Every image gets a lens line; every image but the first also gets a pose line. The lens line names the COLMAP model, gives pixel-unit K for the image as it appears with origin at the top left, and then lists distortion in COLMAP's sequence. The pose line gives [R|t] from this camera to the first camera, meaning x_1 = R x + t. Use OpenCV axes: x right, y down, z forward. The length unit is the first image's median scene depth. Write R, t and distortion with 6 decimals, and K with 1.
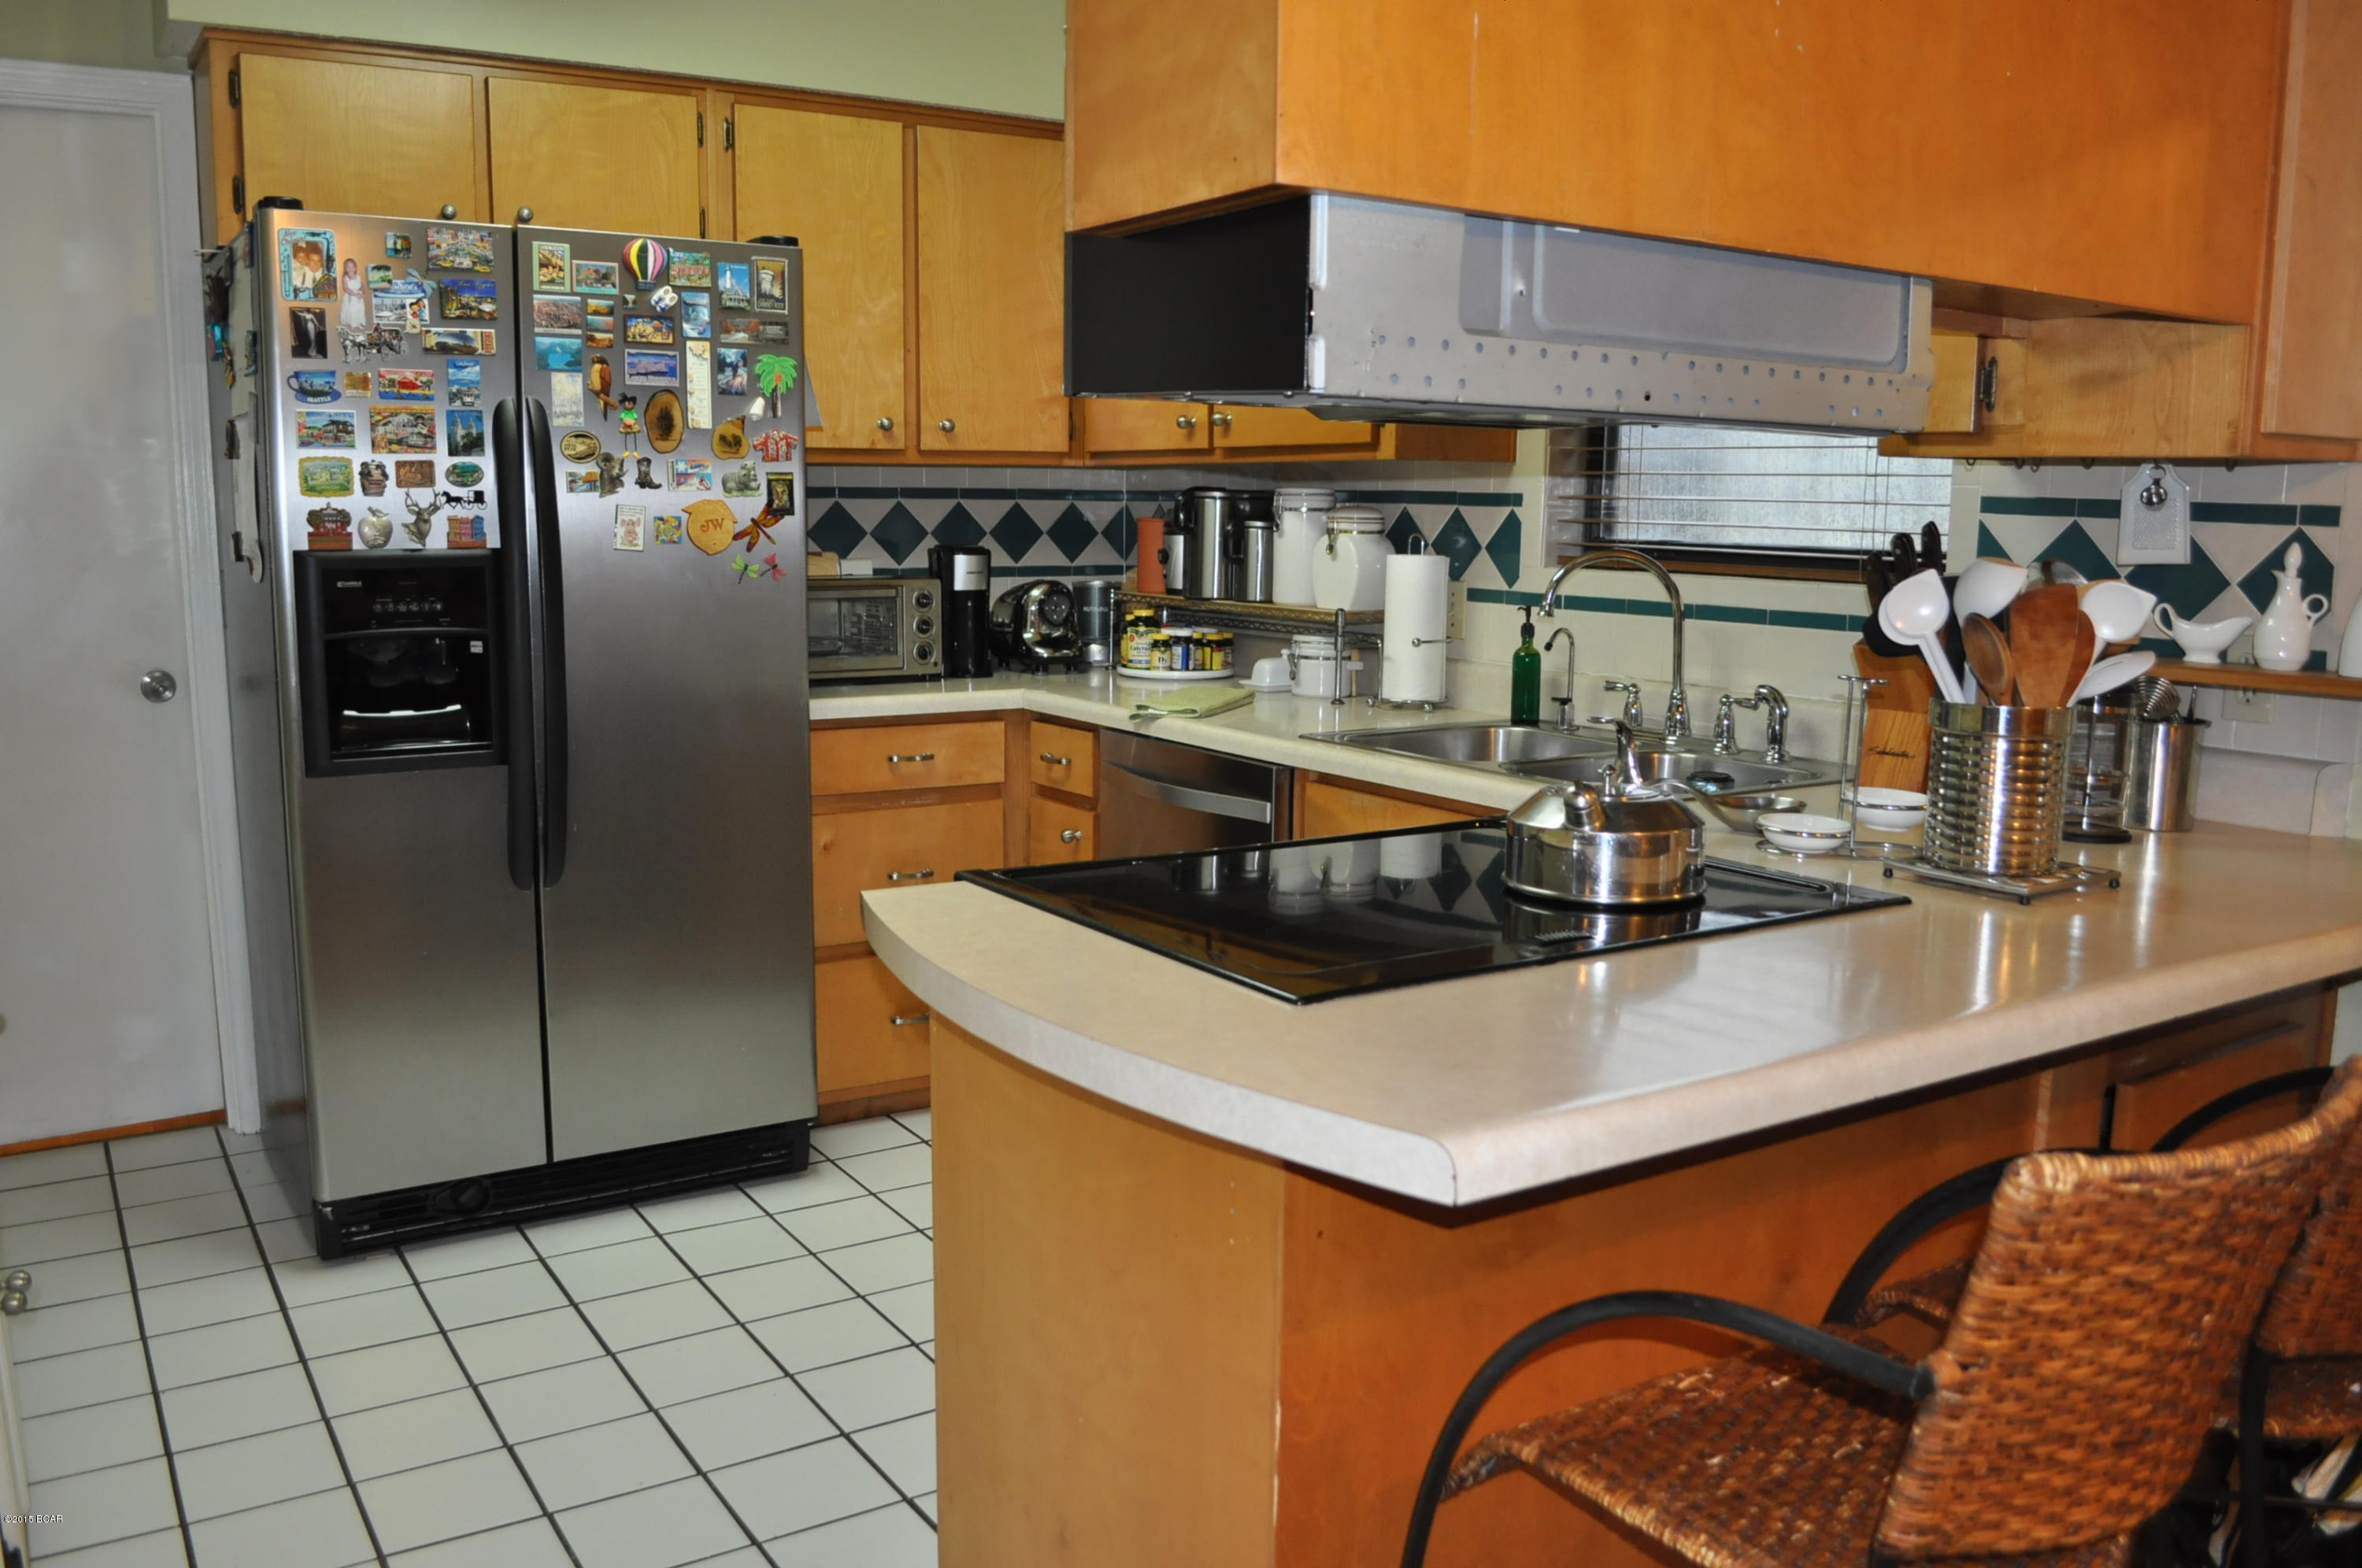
lens RADIAL K [[1844.2, 0, 1181.9], [0, 1844.2, 805.6], [0, 0, 1]] dist [-0.089789, 0.016469]
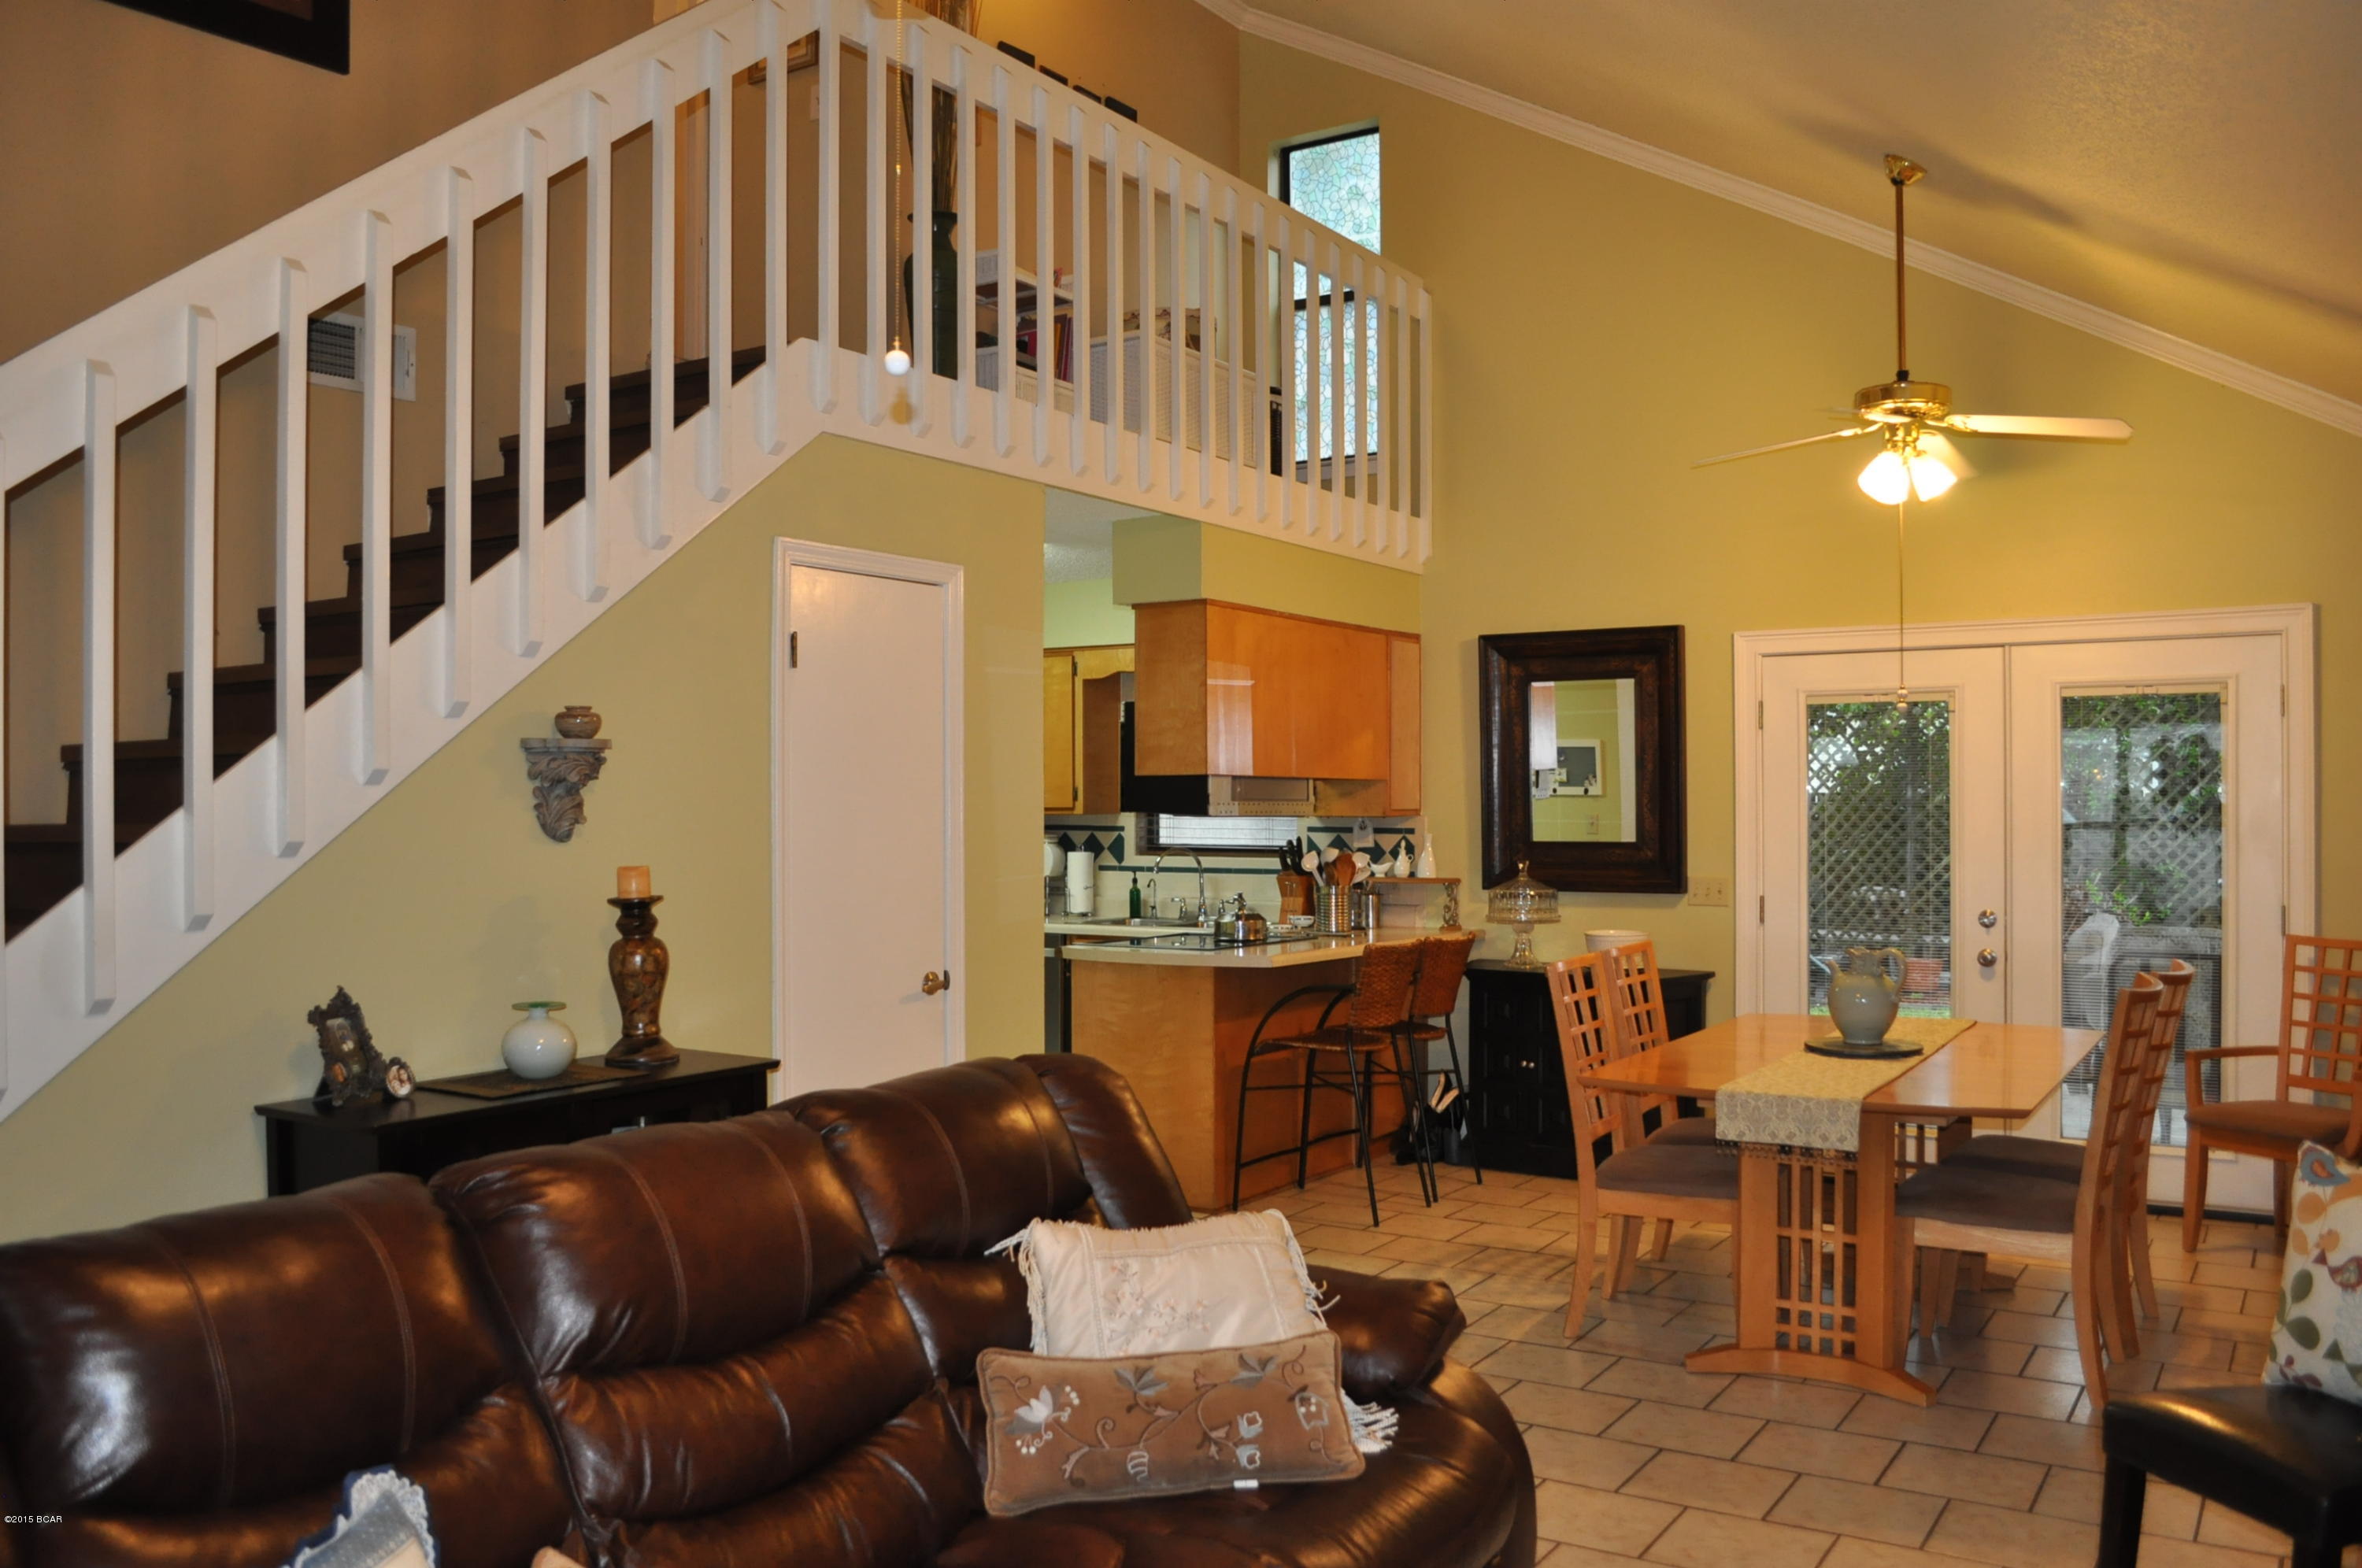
lens RADIAL K [[1844.2, 0, 1175.6], [0, 1844.2, 799.5], [0, 0, 1]] dist [-0.089789, 0.016469]
pose [[0.913671, -0.009379, 0.406346, -0.761551], [0.076020, 0.986035, -0.148172, 0.167903], [-0.399282, 0.166271, 0.901625, -1.275948]]
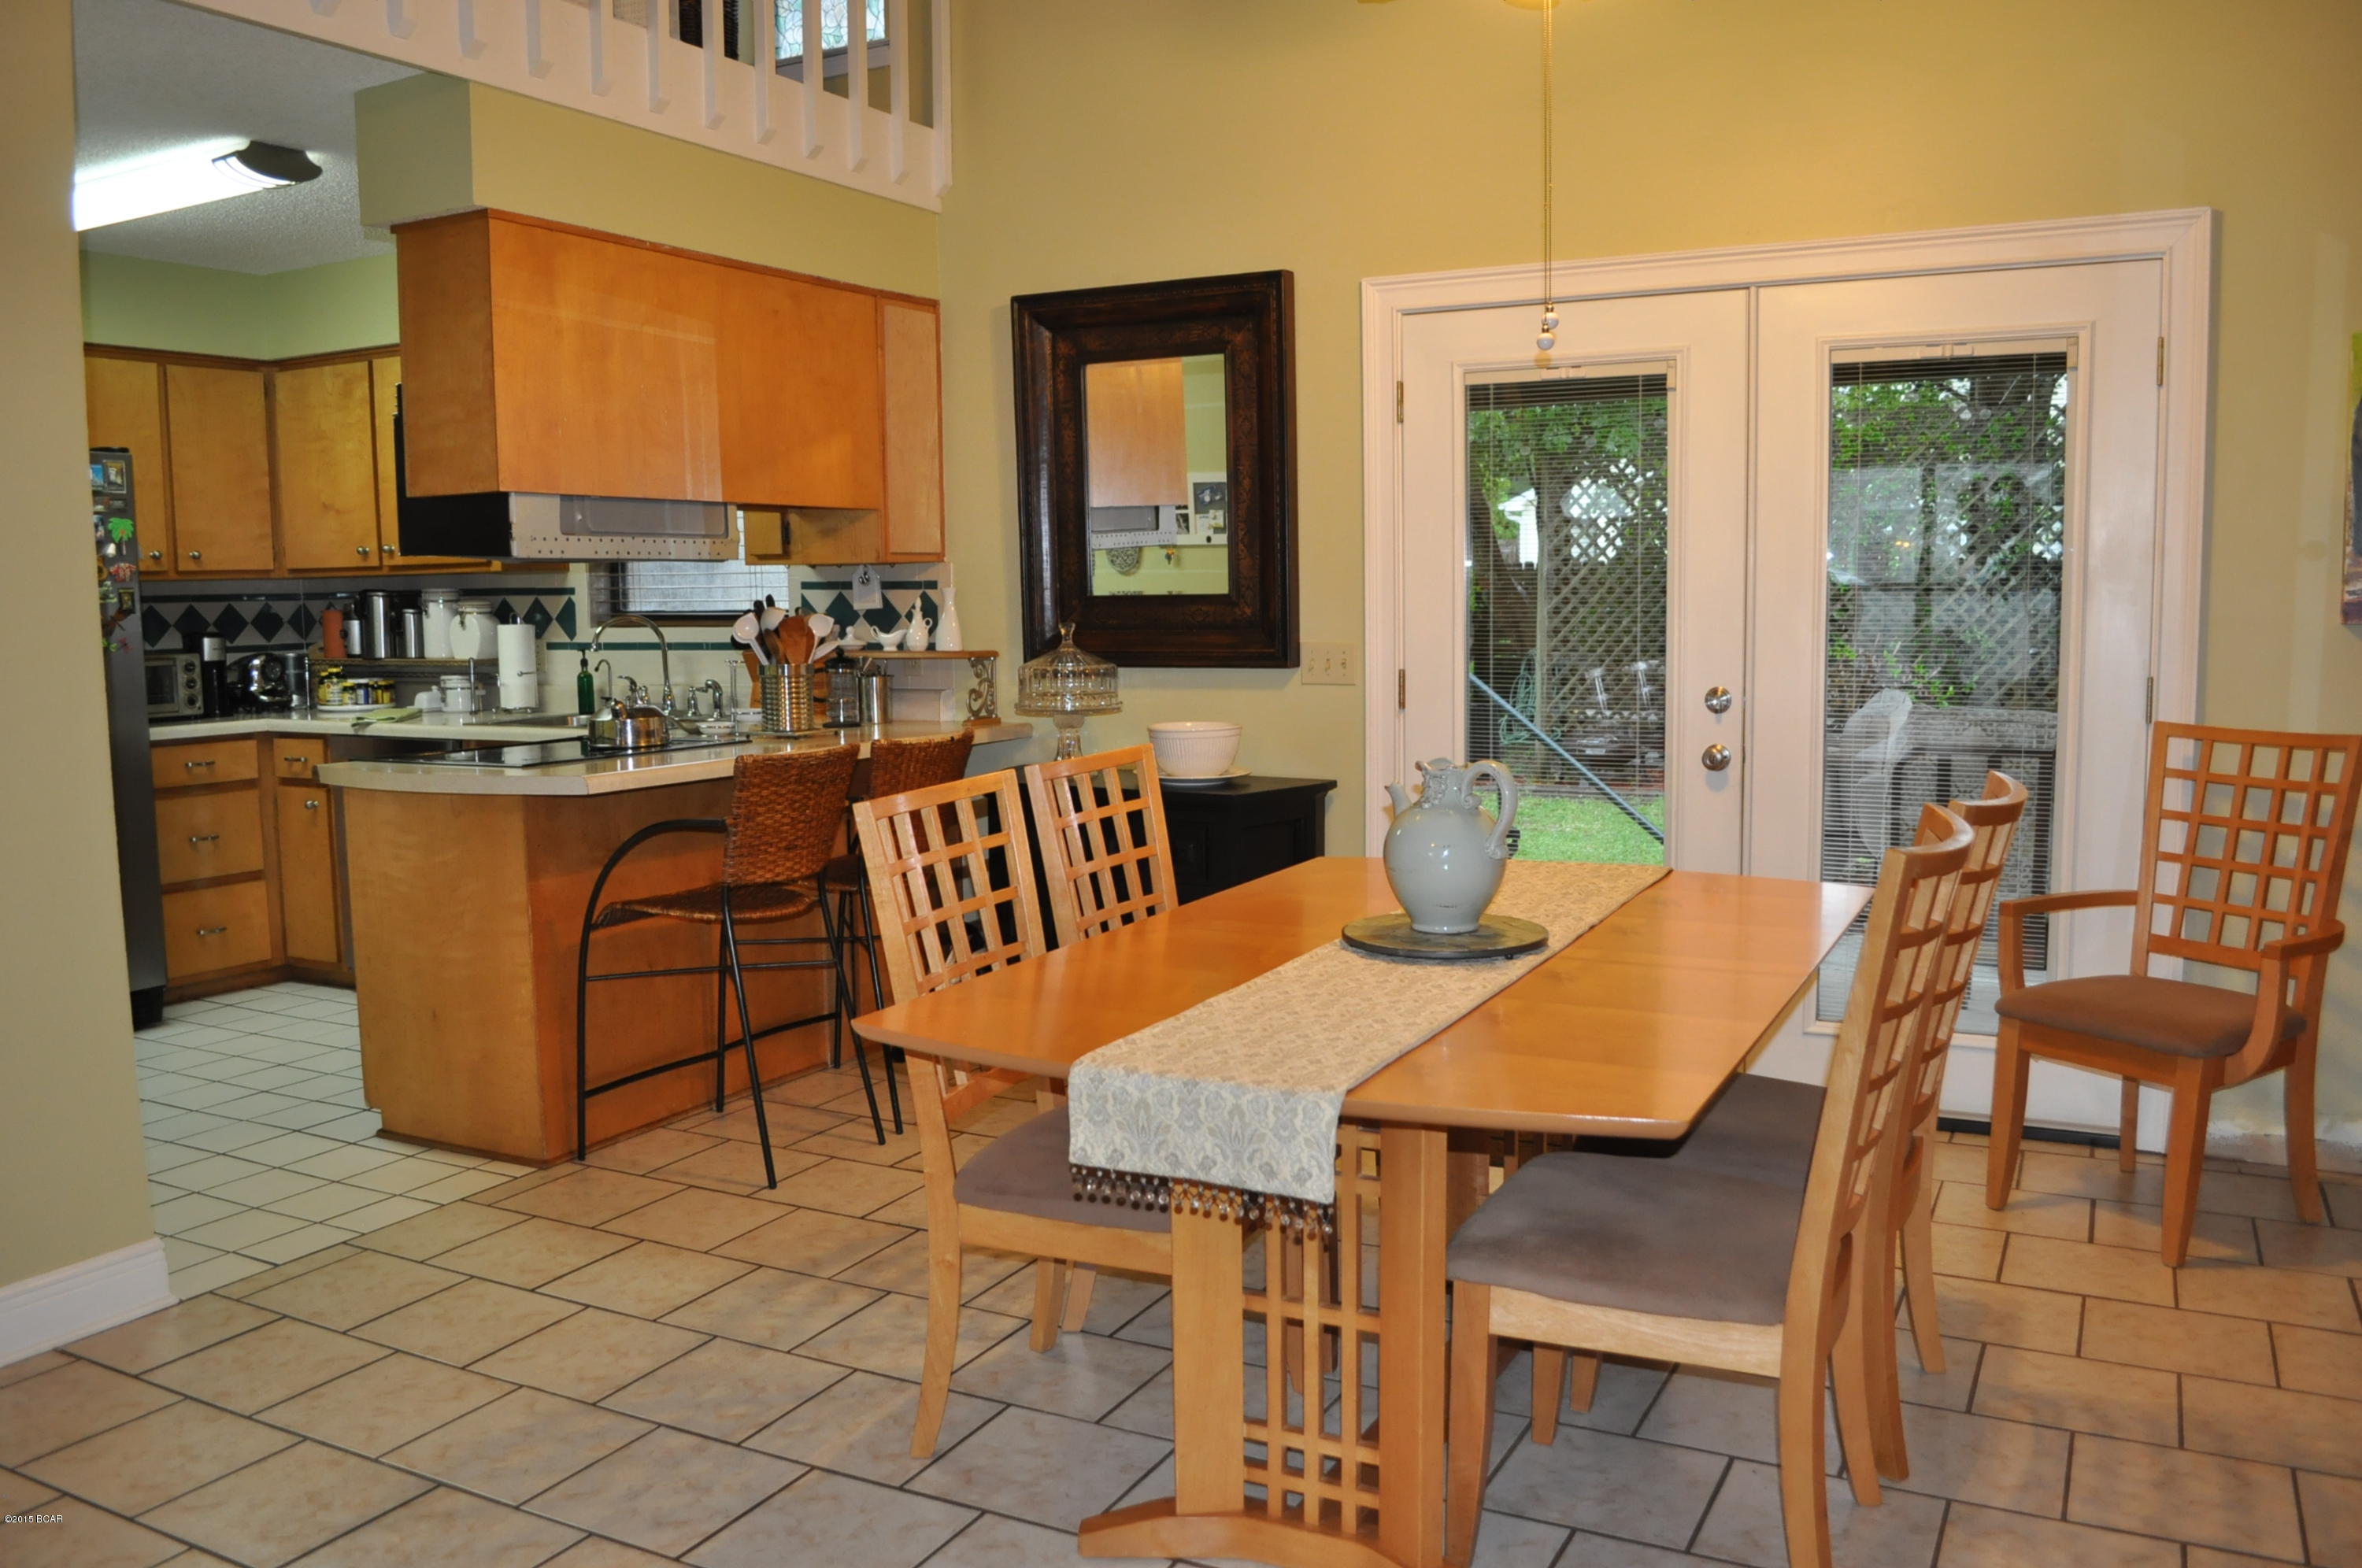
lens RADIAL K [[1844.2, 0, 1185.2], [0, 1844.2, 796.0], [0, 0, 1]] dist [-0.089789, 0.016469]
pose [[0.870068, -0.075856, 0.487060, -0.178268], [0.100777, 0.994592, -0.025124, 0.136834], [-0.482520, 0.070944, 0.873007, -0.827242]]
